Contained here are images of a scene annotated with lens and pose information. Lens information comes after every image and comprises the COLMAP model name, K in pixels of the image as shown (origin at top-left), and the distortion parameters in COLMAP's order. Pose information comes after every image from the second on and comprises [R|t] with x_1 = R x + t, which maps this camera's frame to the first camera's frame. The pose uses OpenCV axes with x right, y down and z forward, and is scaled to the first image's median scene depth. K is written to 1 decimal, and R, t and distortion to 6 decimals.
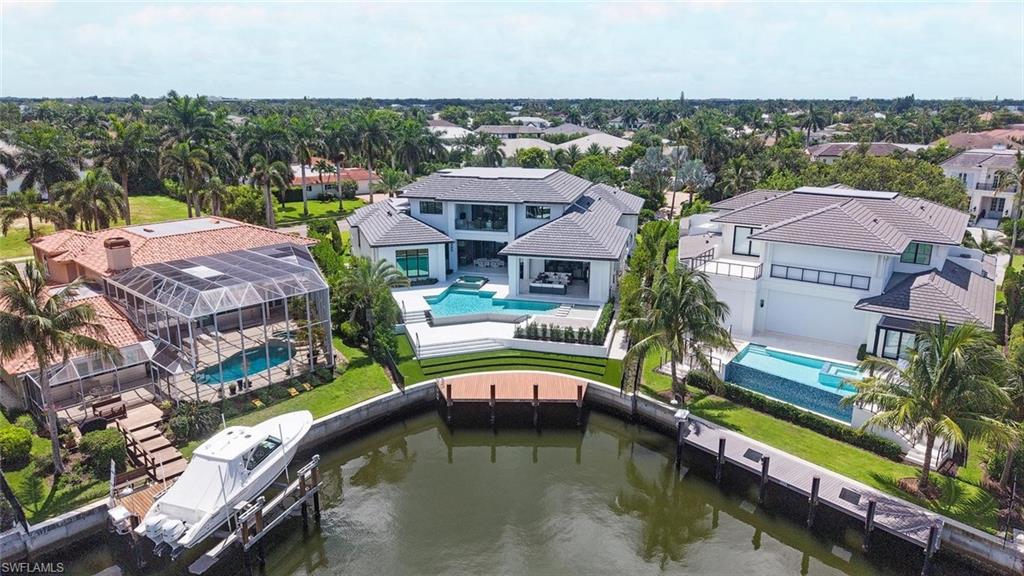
lens RADIAL K [[709.8, 0, 506.0], [0, 709.8, 288.3], [0, 0, 1]] dist [-0.004321, -0.003250]
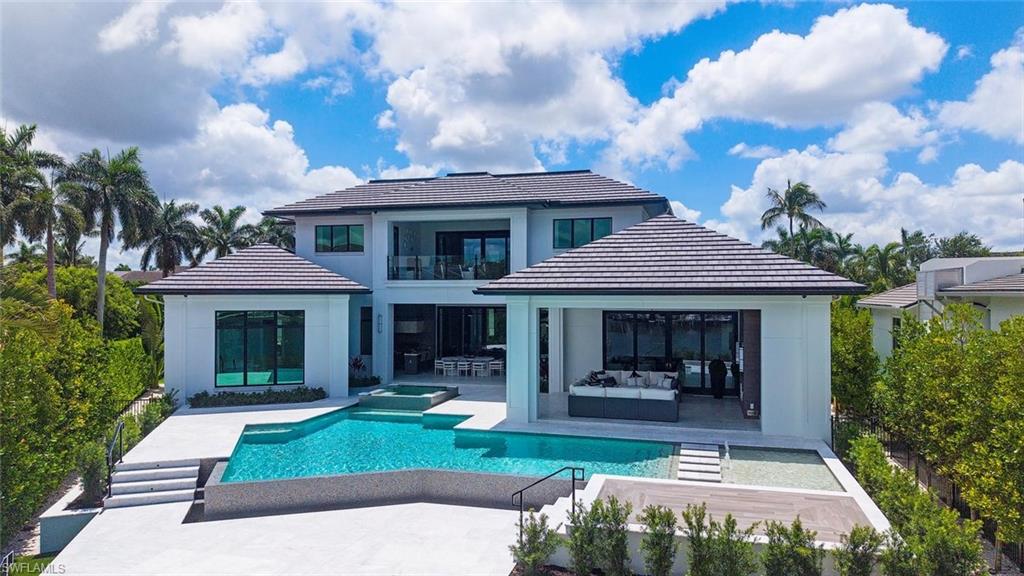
lens RADIAL K [[694.1, 0, 512.0], [0, 694.1, 288.0], [0, 0, 1]] dist [0.001188, -0.000240]
pose [[0.999800, -0.000563, -0.020002, 0.014985], [-0.004781, 0.963925, -0.266131, 0.041654], [0.019430, 0.266173, 0.963729, 0.785146]]
